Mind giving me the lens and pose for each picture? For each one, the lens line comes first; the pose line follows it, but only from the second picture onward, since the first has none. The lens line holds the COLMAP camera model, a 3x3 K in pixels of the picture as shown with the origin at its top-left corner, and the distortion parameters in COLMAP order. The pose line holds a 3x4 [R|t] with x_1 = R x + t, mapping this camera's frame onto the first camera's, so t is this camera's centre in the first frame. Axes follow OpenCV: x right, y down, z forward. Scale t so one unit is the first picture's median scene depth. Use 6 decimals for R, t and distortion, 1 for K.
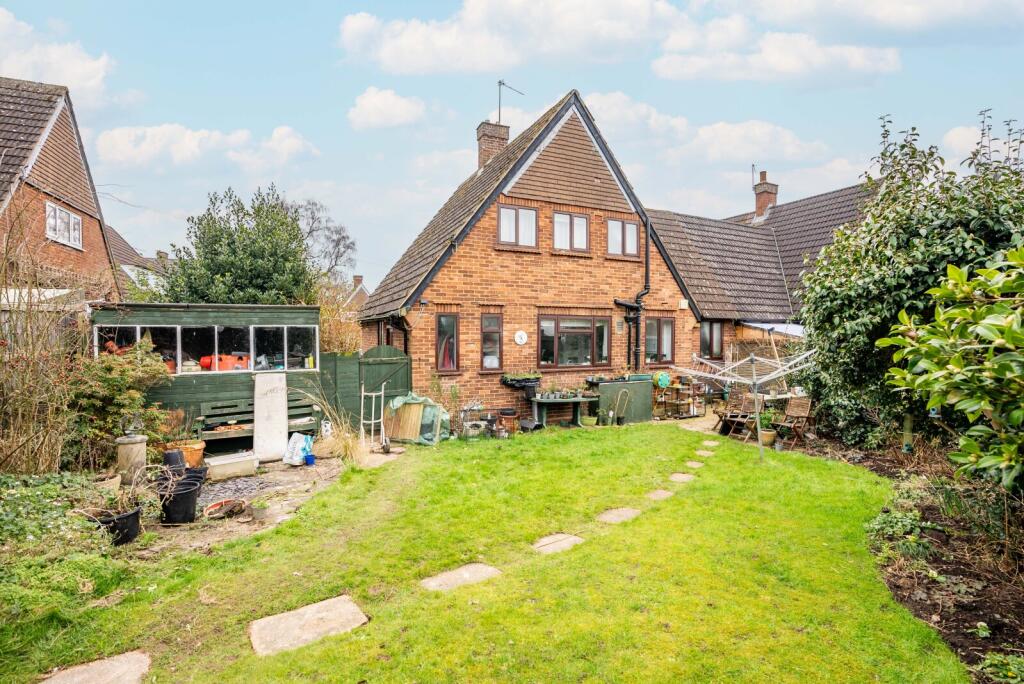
lens RADIAL K [[470.9, 0, 512.0], [0, 470.9, 342.0], [0, 0, 1]] dist [-0.002539, 0.001070]
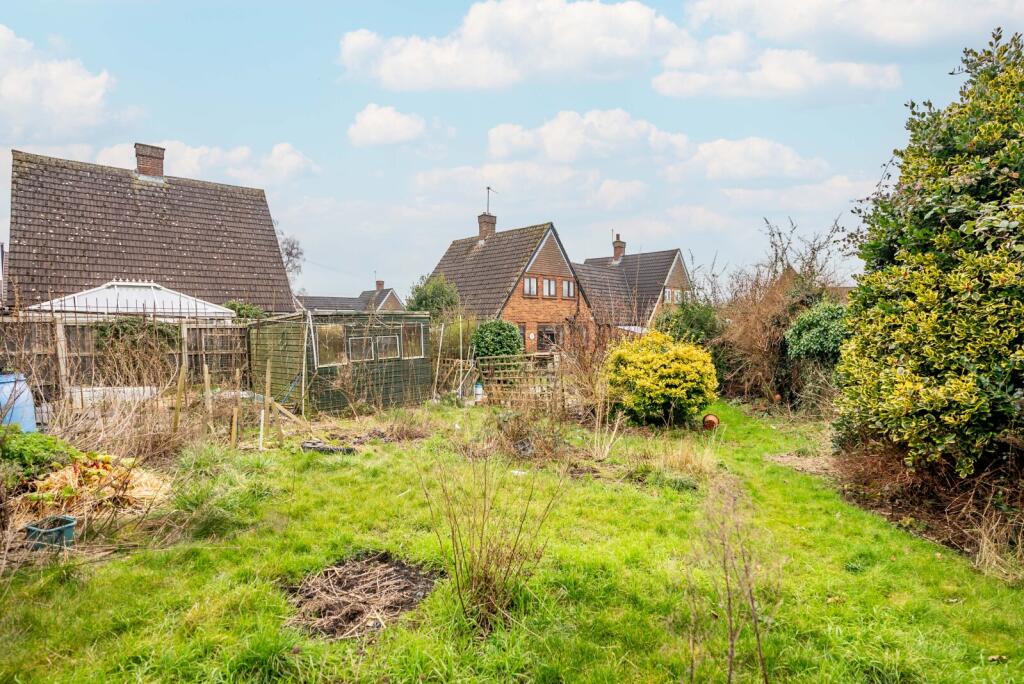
lens RADIAL K [[480.2, 0, 512.0], [0, 480.2, 342.0], [0, 0, 1]] dist [0.000364, 0.000851]
pose [[0.951791, -0.013078, 0.306469, -0.714862], [0.006691, 0.999738, 0.021882, -0.031145], [-0.306674, -0.018776, 0.951629, -1.050650]]
